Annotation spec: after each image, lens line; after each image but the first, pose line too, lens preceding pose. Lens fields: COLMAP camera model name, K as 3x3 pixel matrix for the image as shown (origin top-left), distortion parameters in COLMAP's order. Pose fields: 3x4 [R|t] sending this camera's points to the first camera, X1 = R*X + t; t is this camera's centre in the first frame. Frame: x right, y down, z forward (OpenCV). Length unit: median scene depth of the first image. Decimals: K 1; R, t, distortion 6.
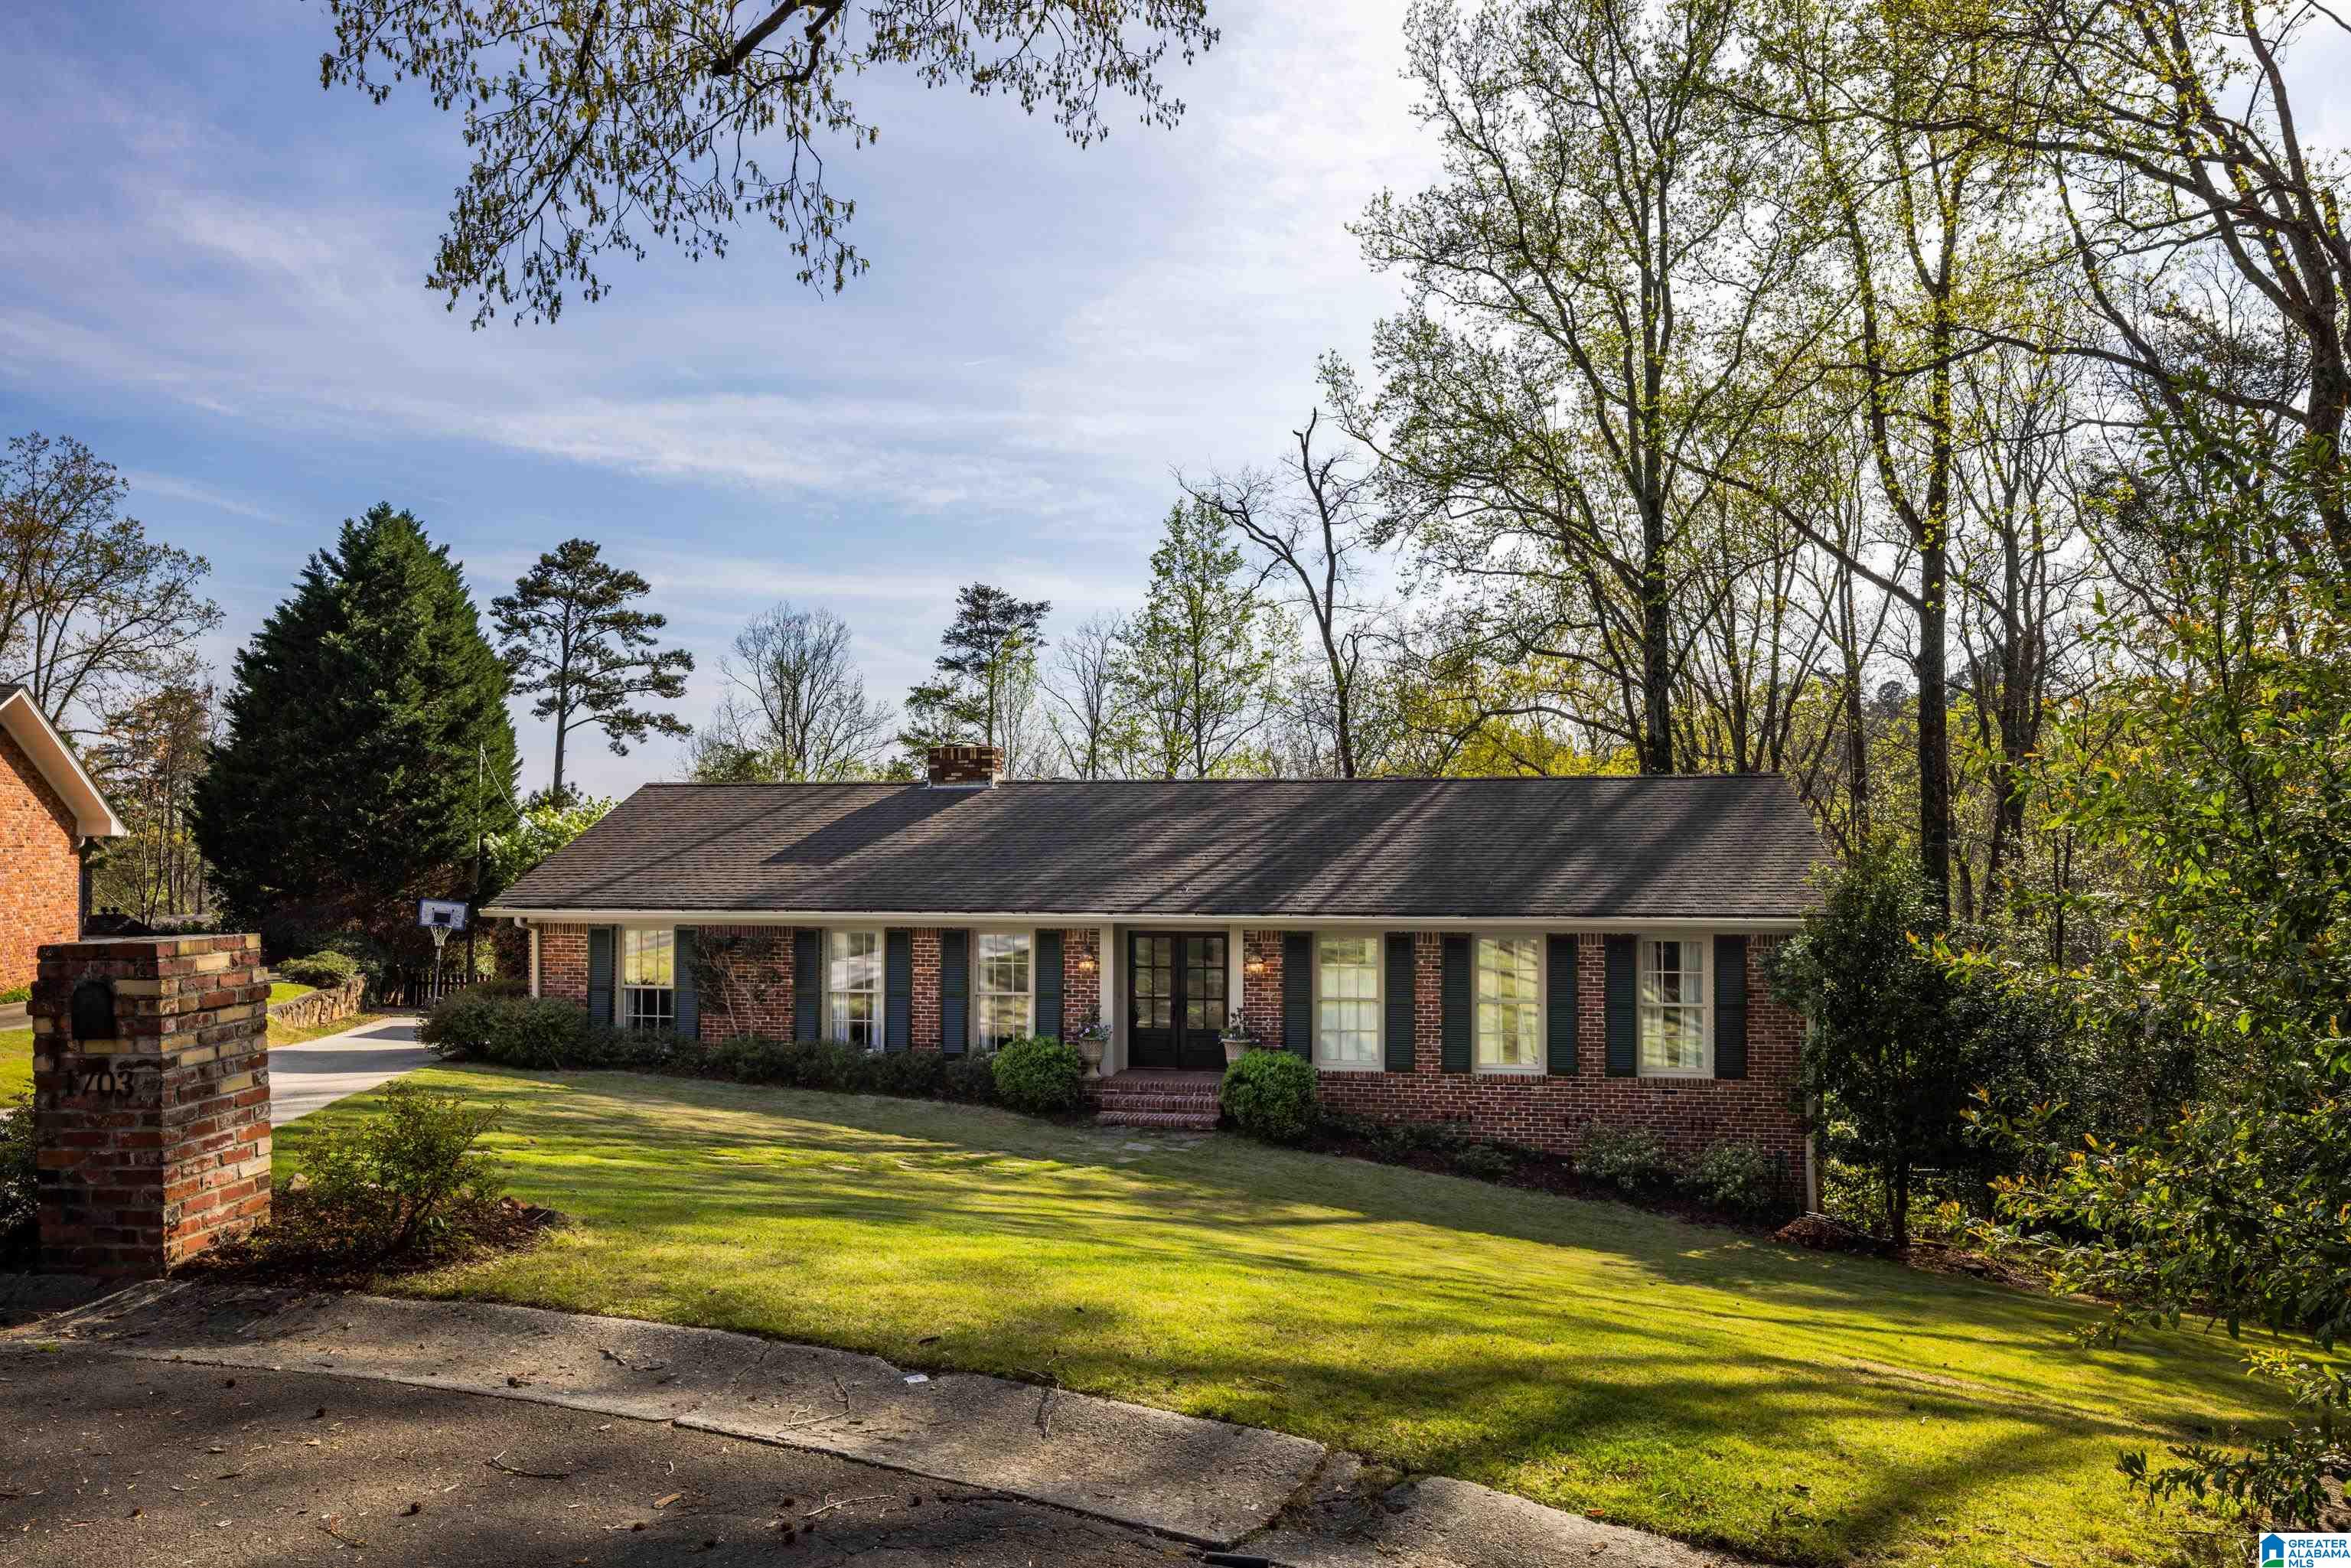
lens RADIAL K [[1601.0, 0, 1150.5], [0, 1601.0, 832.5], [0, 0, 1]] dist [-0.007671, 0.001109]
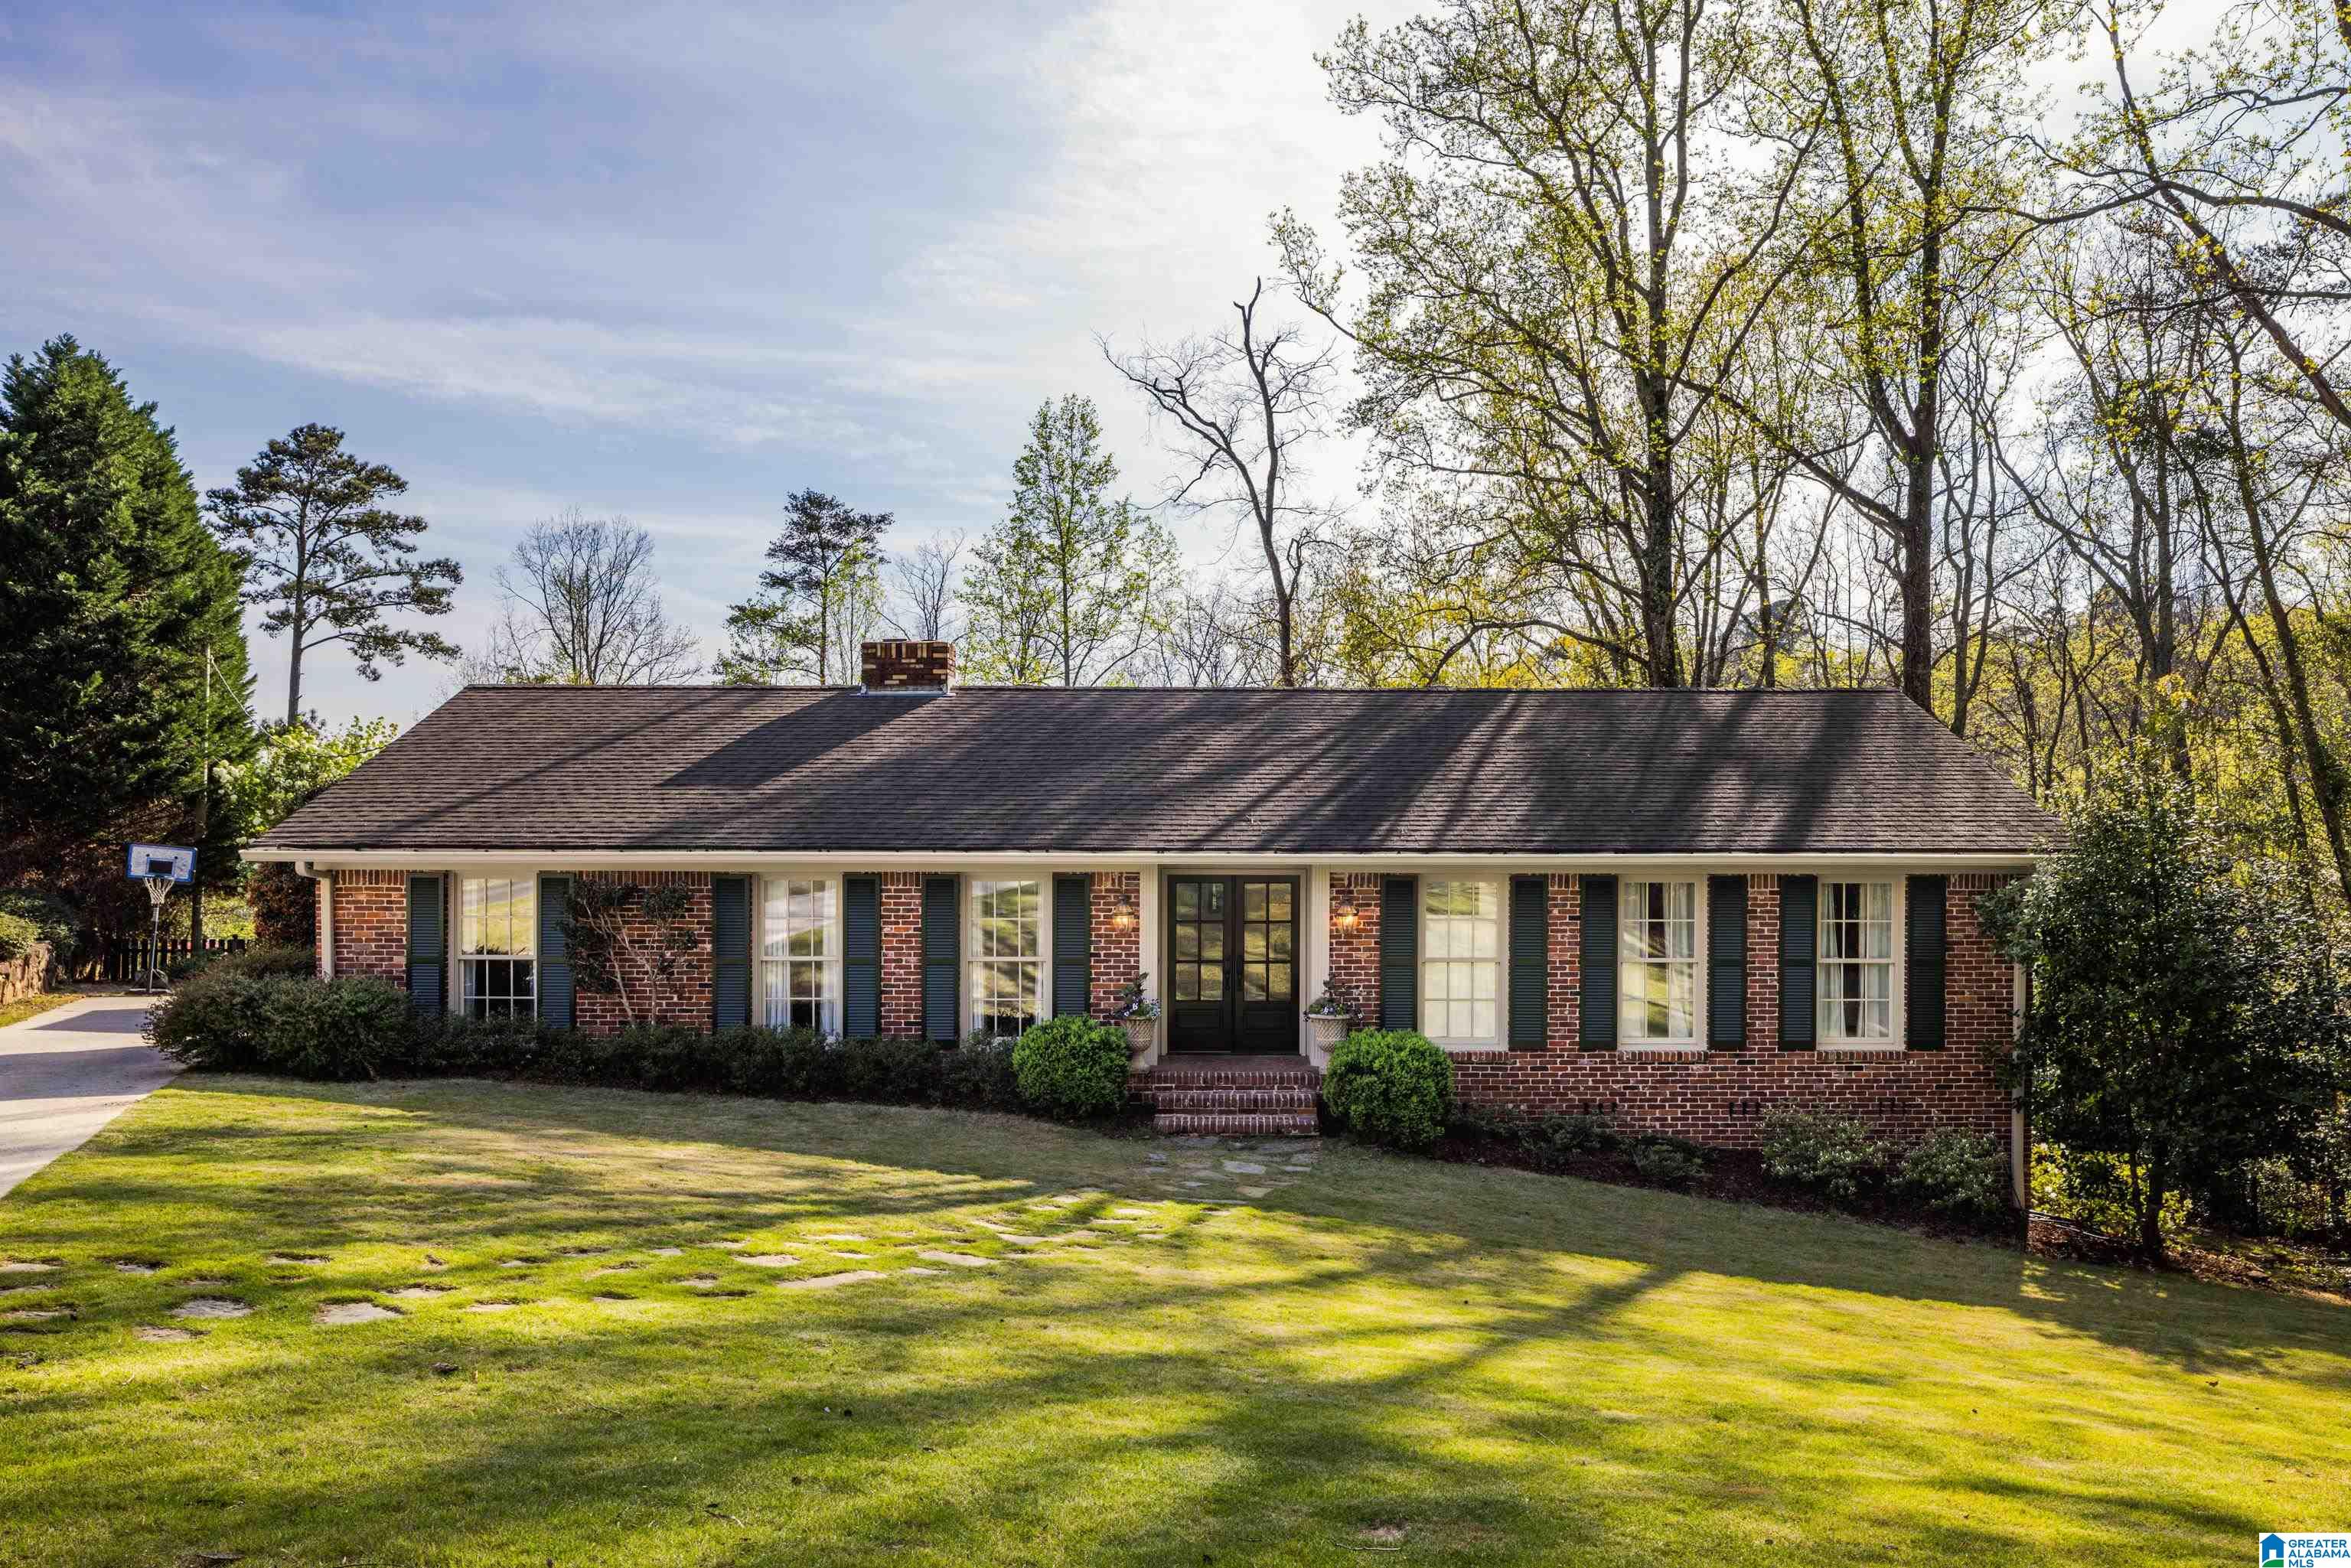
lens RADIAL K [[1601.0, 0, 1230.4], [0, 1601.0, 821.3], [0, 0, 1]] dist [-0.007671, 0.001109]
pose [[0.982680, -0.000191, 0.185311, -0.081897], [-0.004293, 0.999708, 0.023795, 0.011103], [-0.185261, -0.024179, 0.982392, 0.155120]]
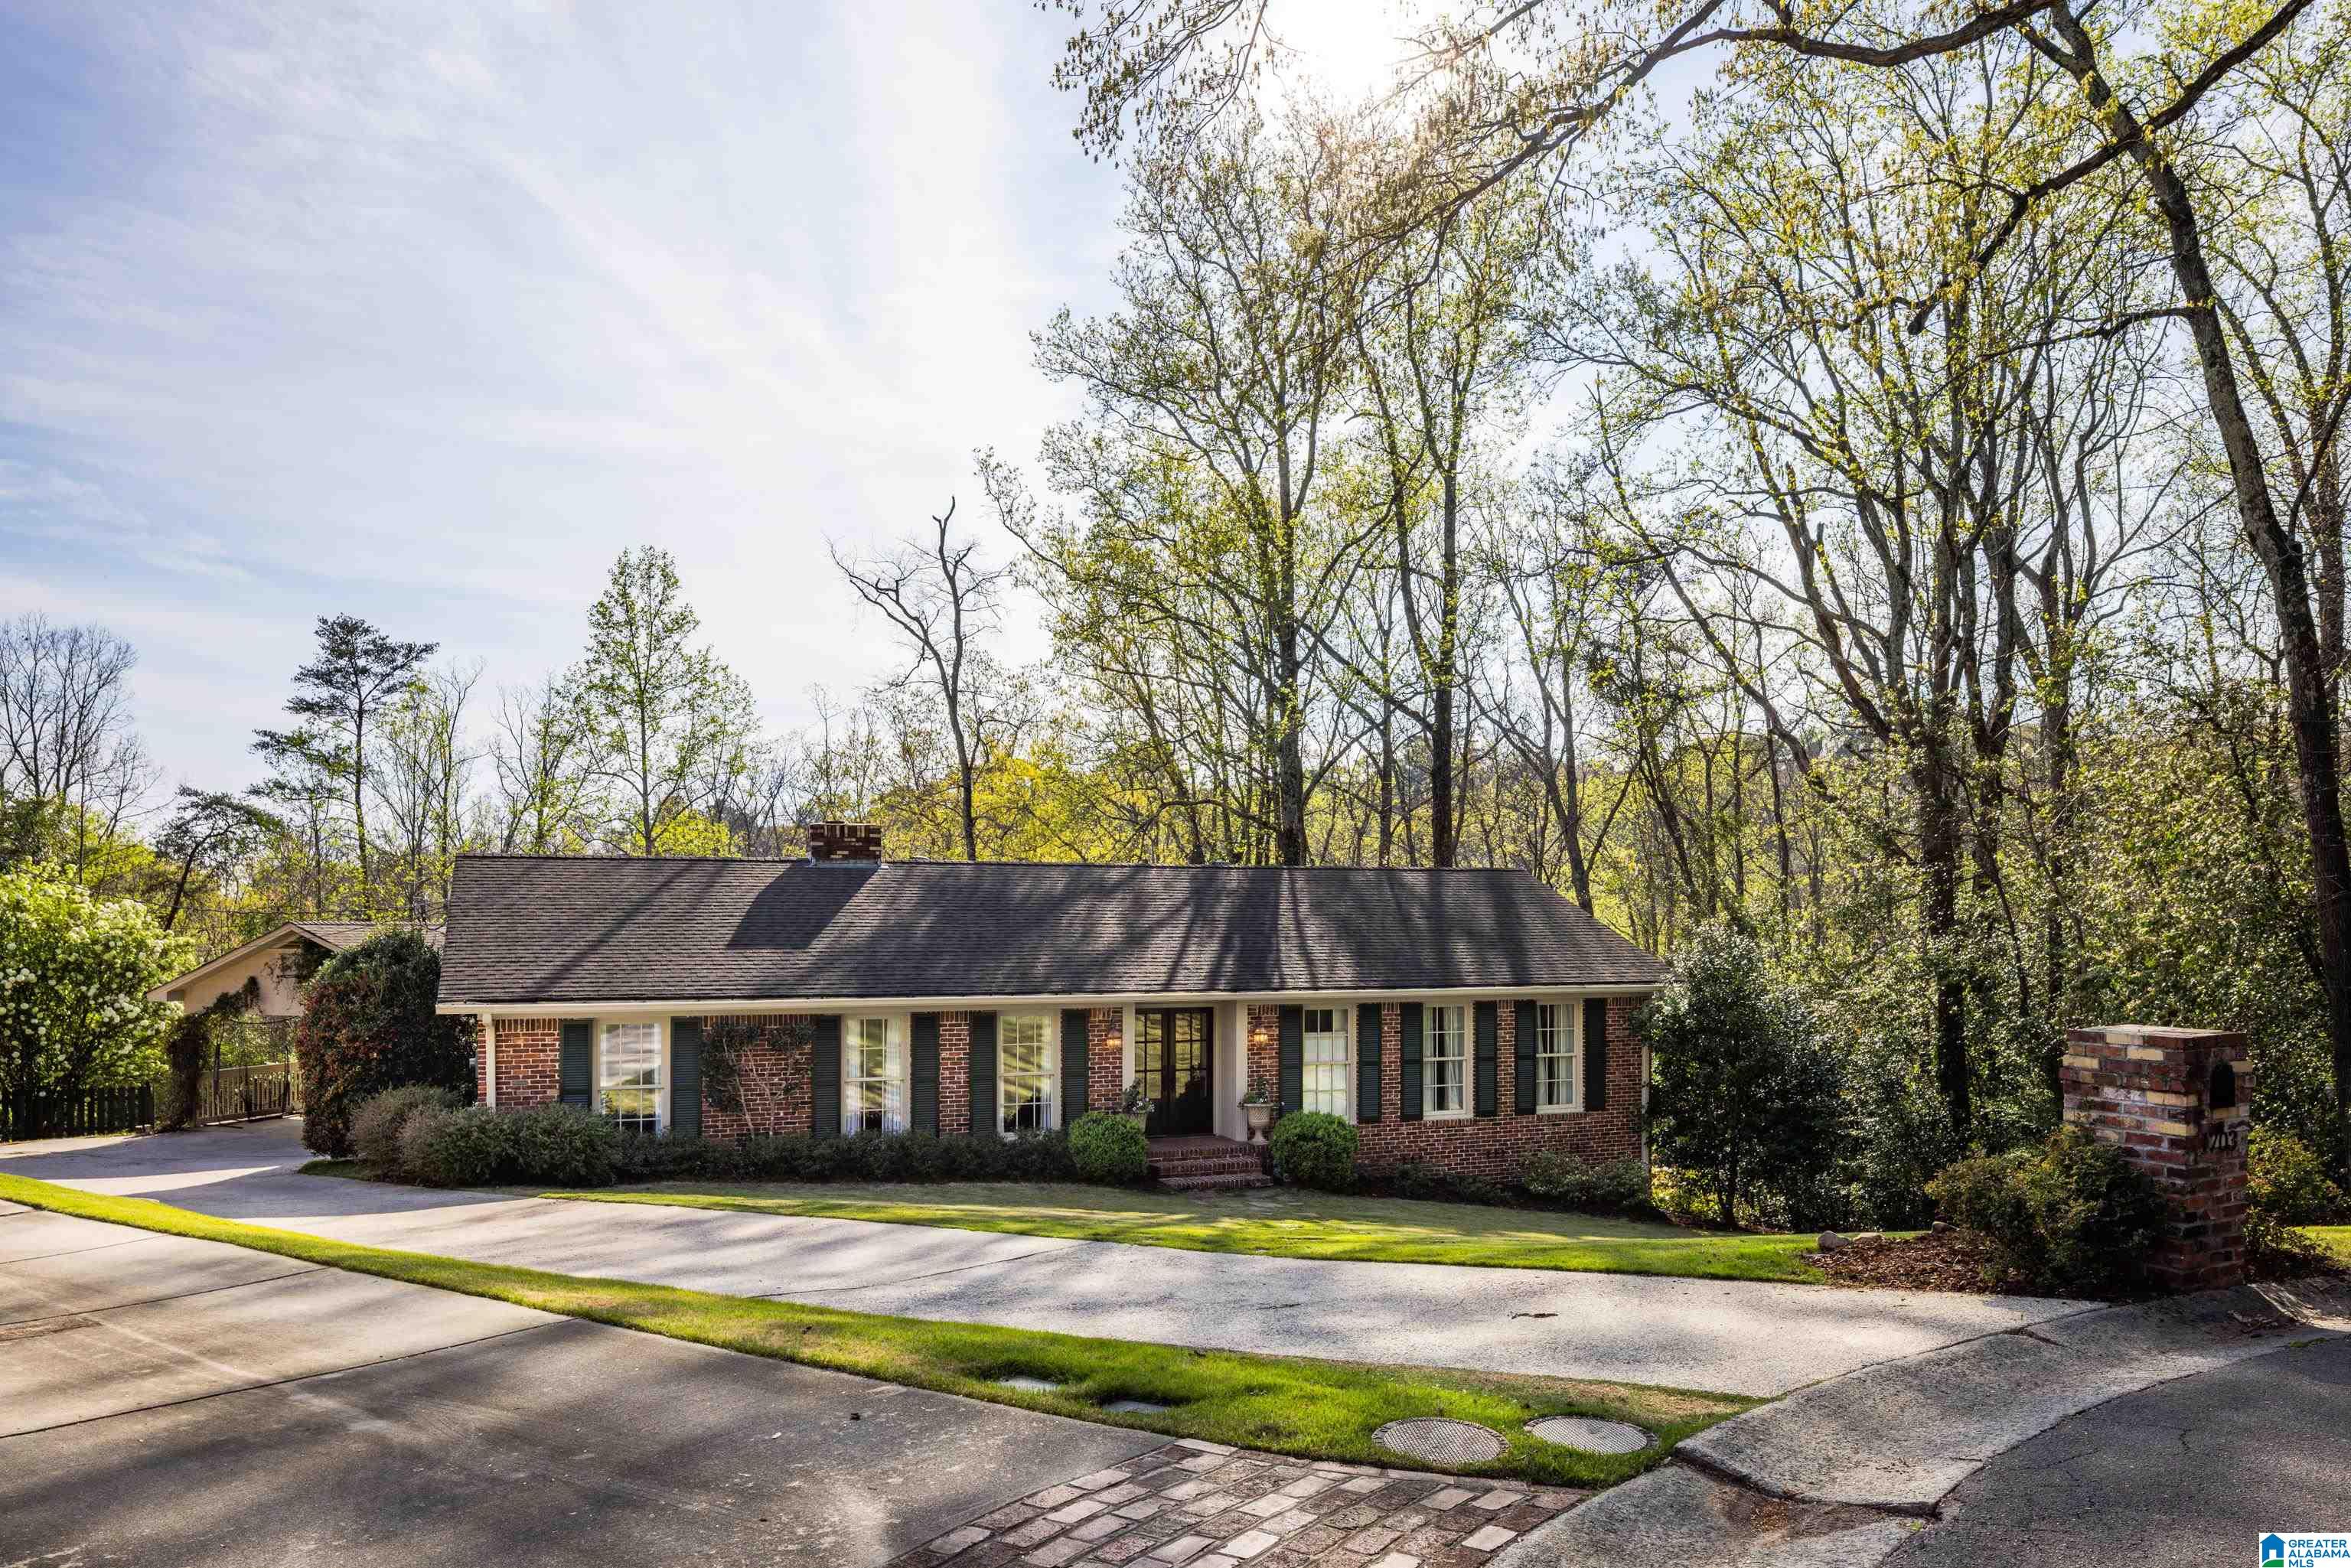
lens RADIAL K [[1601.0, 0, 1176.4], [0, 1601.0, 919.6], [0, 0, 1]] dist [-0.007671, 0.001109]
pose [[0.848896, 0.000860, 0.528559, -0.351620], [-0.007020, 0.999929, 0.009648, -0.005197], [-0.528513, -0.011900, 0.848842, 0.054669]]
